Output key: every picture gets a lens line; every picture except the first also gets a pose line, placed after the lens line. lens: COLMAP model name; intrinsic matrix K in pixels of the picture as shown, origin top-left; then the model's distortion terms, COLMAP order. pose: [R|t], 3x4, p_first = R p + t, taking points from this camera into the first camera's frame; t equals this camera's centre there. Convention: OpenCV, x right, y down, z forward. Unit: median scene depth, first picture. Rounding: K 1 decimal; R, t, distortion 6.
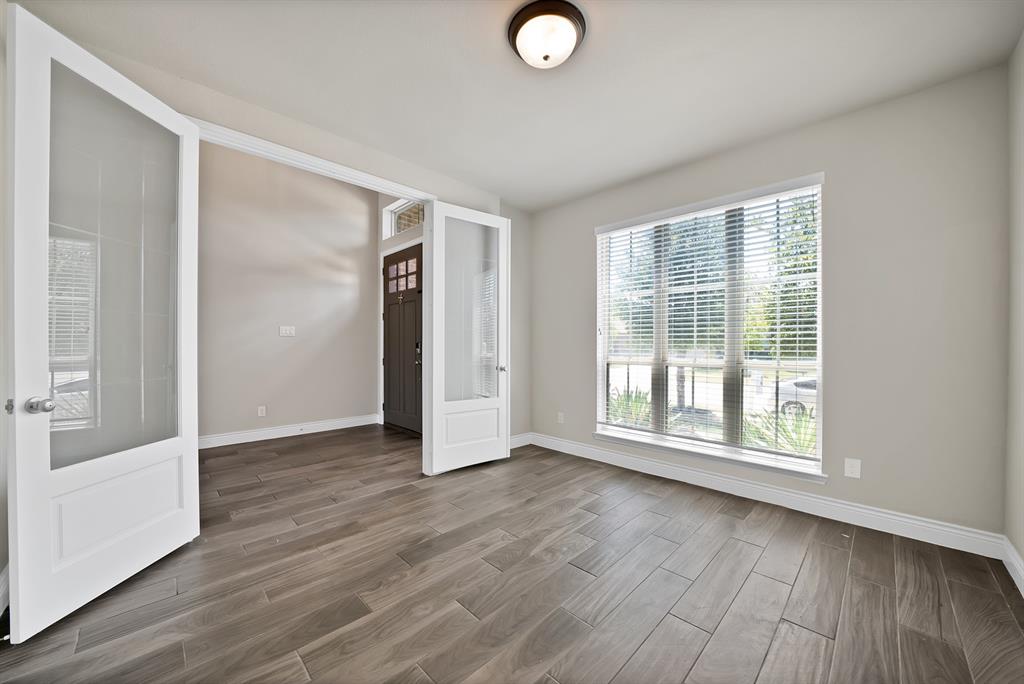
lens RADIAL K [[369.5, 0, 505.0], [0, 369.5, 343.4], [0, 0, 1]] dist [-0.013751, 0.000002]
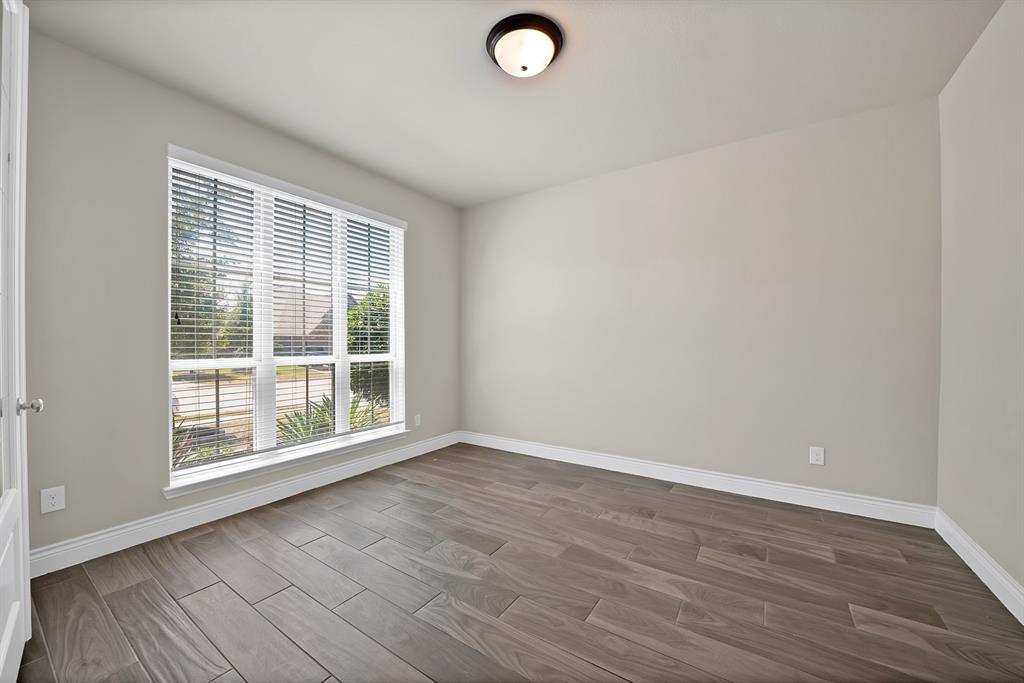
lens RADIAL K [[369.5, 0, 508.9], [0, 369.5, 343.1], [0, 0, 1]] dist [-0.013751, 0.000002]
pose [[-0.179390, -0.006333, 0.983758, -0.700627], [-0.011128, 0.999928, 0.004408, 0.005043], [-0.983715, -0.010157, -0.179448, 0.958768]]
